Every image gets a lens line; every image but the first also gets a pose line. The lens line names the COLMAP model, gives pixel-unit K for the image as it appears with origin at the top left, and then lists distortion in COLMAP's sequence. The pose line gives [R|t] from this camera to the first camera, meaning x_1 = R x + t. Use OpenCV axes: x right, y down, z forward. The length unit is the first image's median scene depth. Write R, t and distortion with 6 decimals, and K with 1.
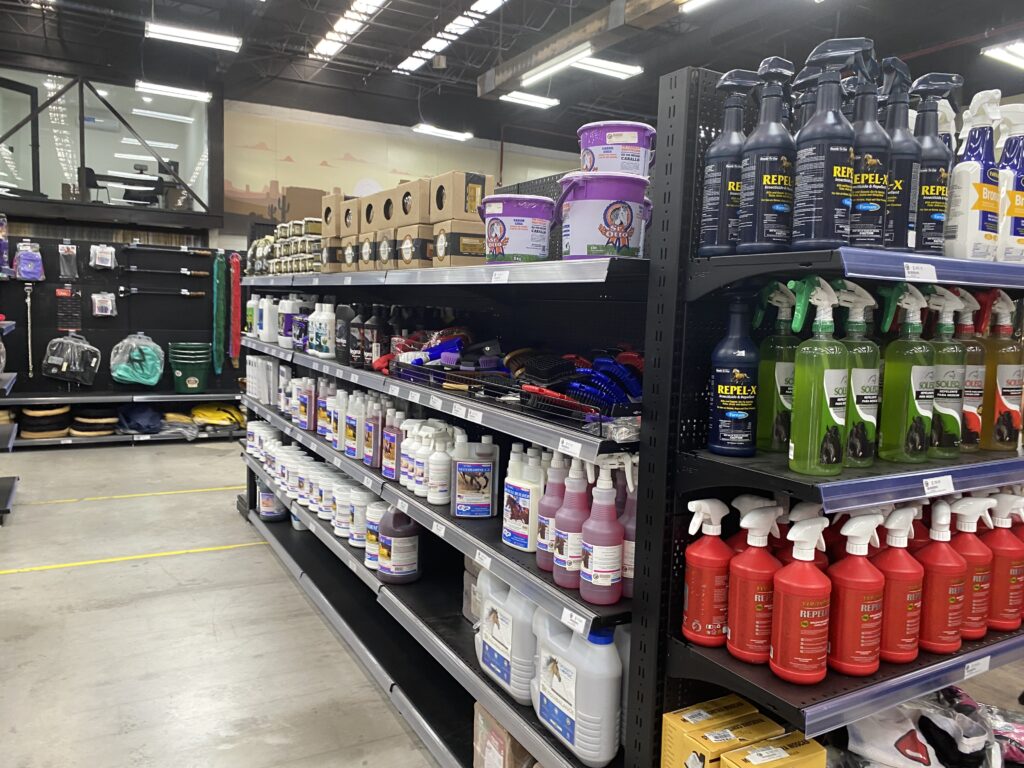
lens RADIAL K [[768.1, 0, 523.9], [0, 768.1, 387.7], [0, 0, 1]] dist [0.014800, -0.022129]
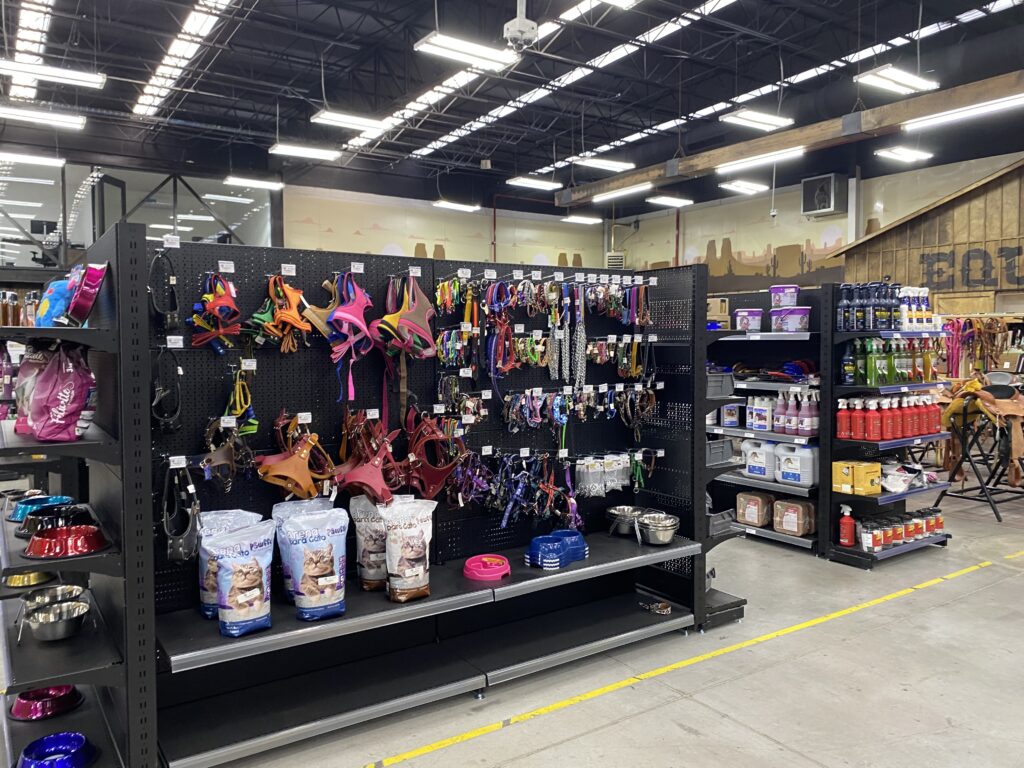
lens RADIAL K [[765.7, 0, 508.6], [0, 765.7, 371.1], [0, 0, 1]] dist [-0.001321, -0.003774]
pose [[0.995822, -0.042677, 0.080723, -1.603837], [0.047960, 0.996753, -0.064679, 0.172887], [-0.077701, 0.068281, 0.994636, -2.455056]]
